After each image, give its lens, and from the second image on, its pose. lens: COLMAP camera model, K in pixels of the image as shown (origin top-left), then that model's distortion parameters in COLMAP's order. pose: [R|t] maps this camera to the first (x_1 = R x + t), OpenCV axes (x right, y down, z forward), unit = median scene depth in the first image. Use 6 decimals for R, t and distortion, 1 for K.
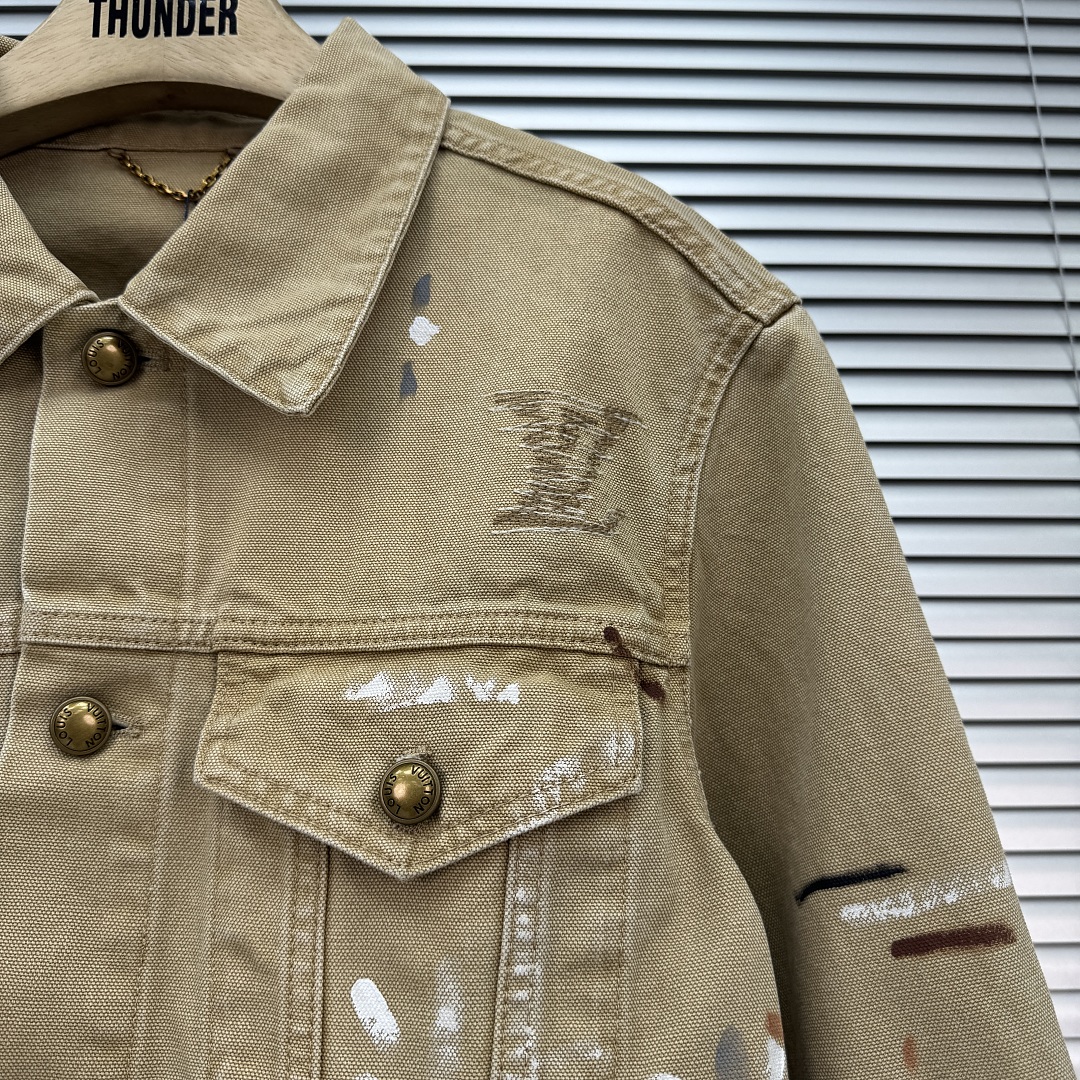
lens RADIAL K [[1041.6, 0, 548.9], [0, 1041.6, 545.4], [0, 0, 1]] dist [-0.015935, 0.000000]
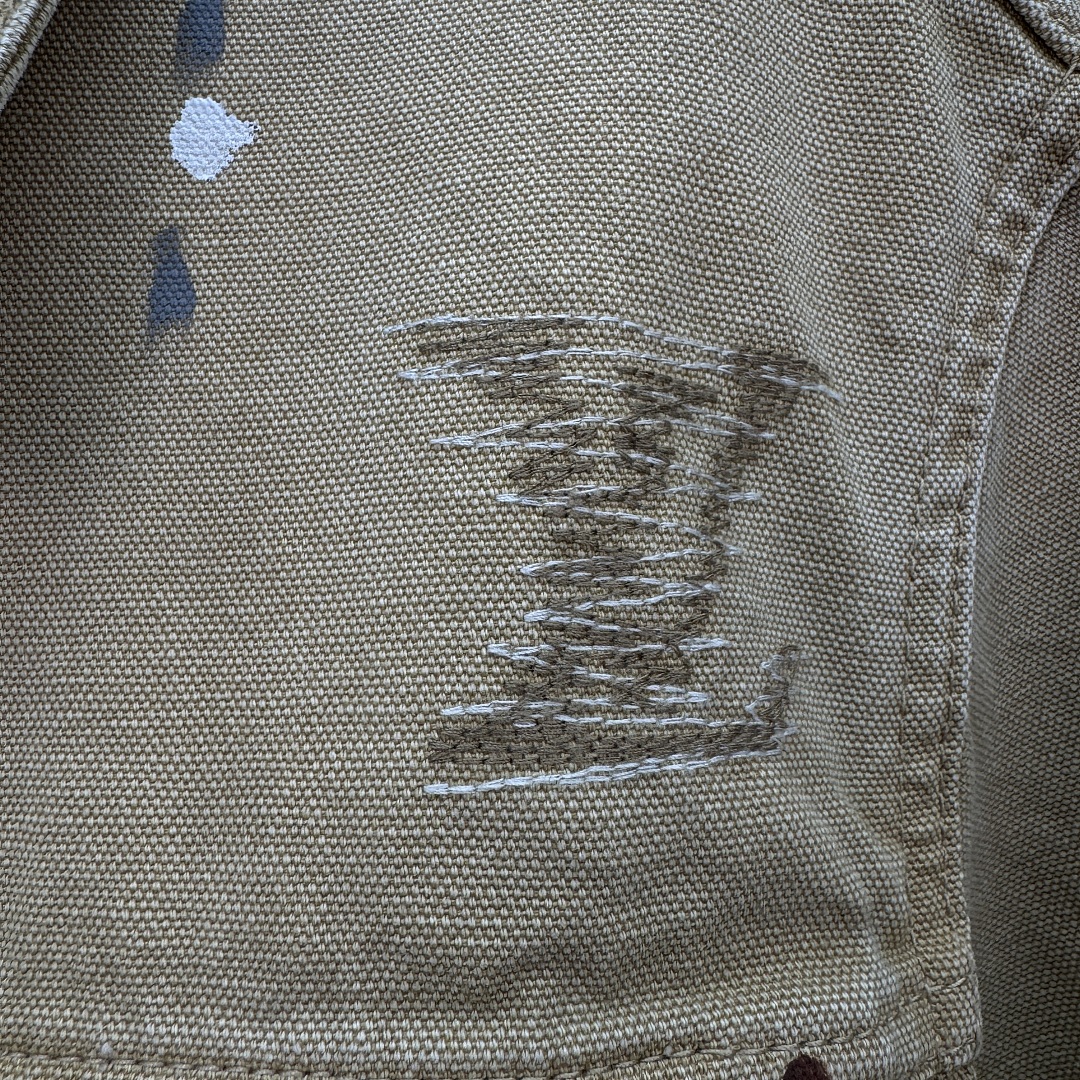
lens RADIAL K [[1041.6, 0, 555.5], [0, 1041.6, 464.7], [0, 0, 1]] dist [-0.015935, 0.000000]
pose [[0.997458, -0.041314, 0.058053, -0.028750], [0.034651, 0.993167, 0.111441, -0.139469], [-0.062261, -0.109146, 0.992074, 0.669711]]
